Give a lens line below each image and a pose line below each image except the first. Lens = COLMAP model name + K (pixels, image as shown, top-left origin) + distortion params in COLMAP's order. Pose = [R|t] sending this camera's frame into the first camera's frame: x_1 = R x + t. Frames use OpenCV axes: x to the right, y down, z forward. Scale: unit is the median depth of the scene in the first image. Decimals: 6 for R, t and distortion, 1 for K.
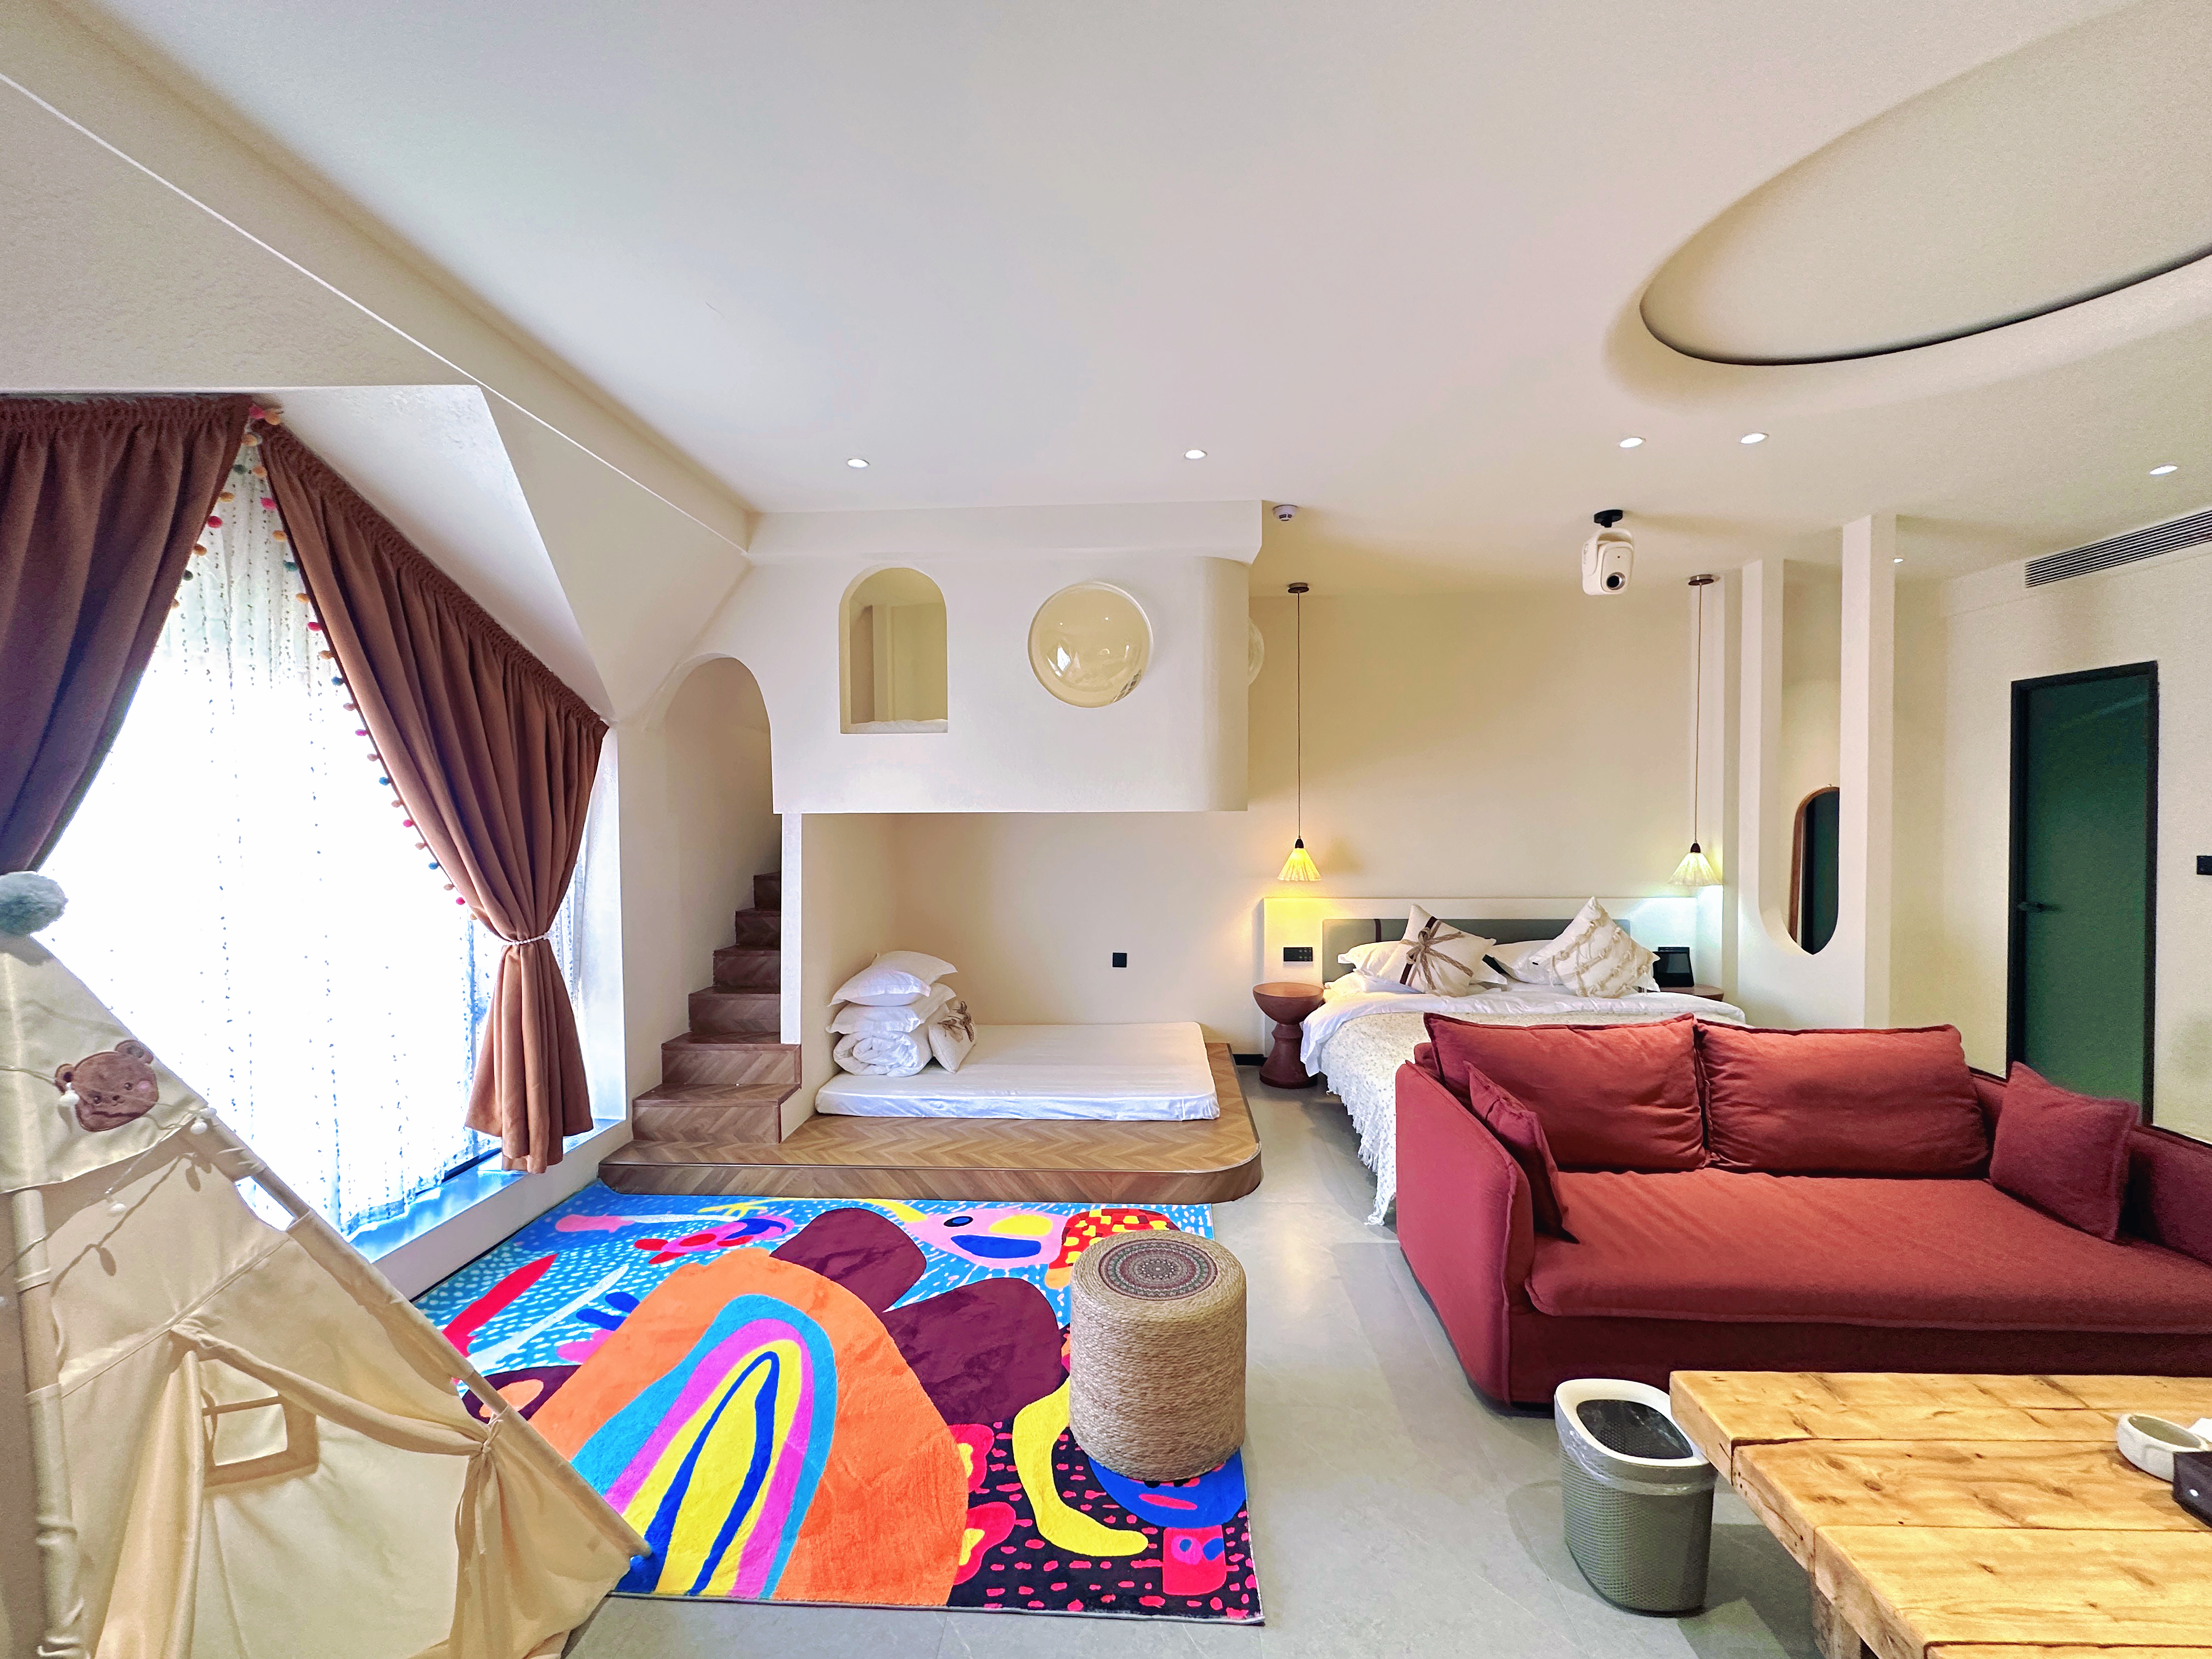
lens RADIAL K [[865.2, 0, 1110.6], [0, 865.2, 829.1], [0, 0, 1]] dist [-0.006757, 0.000481]
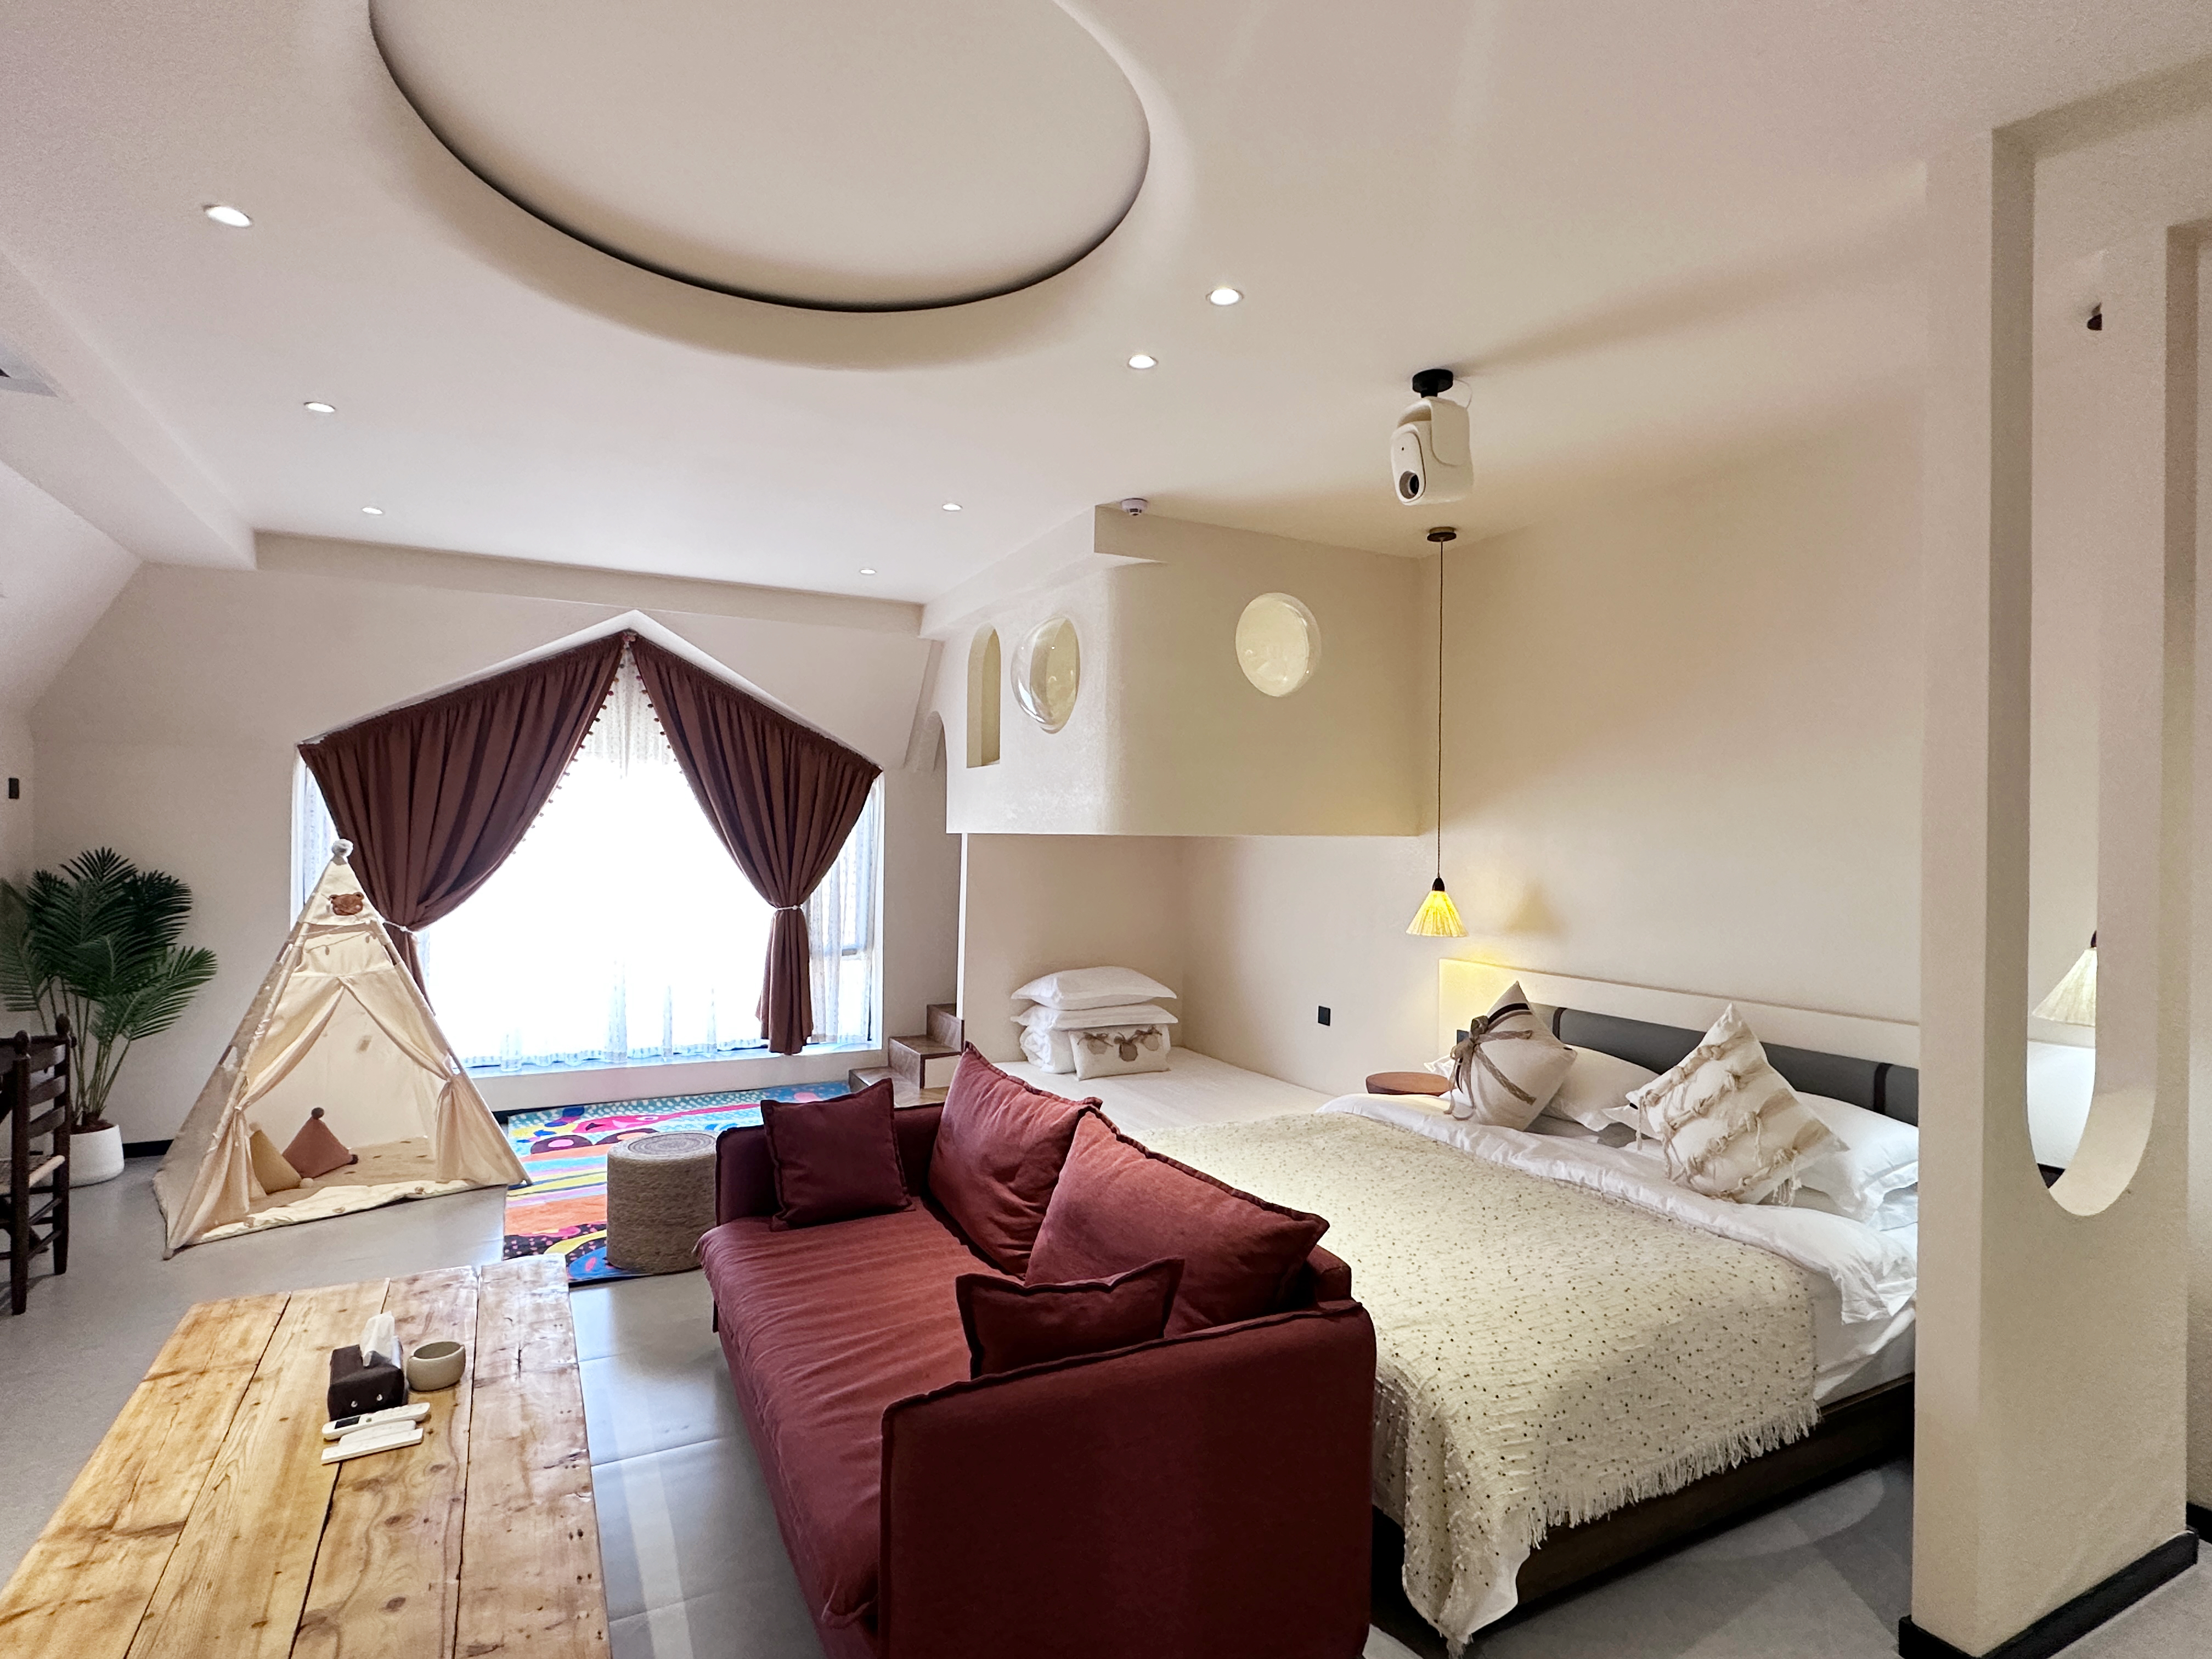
lens RADIAL K [[1105.3, 0, 1109.2], [0, 1105.3, 827.8], [0, 0, 1]] dist [-0.000151, 0.000208]
pose [[0.511143, 0.005089, -0.859481, 1.210127], [-0.034161, 0.999313, -0.014399, -0.010705], [0.858817, 0.036720, 0.510966, 0.397567]]
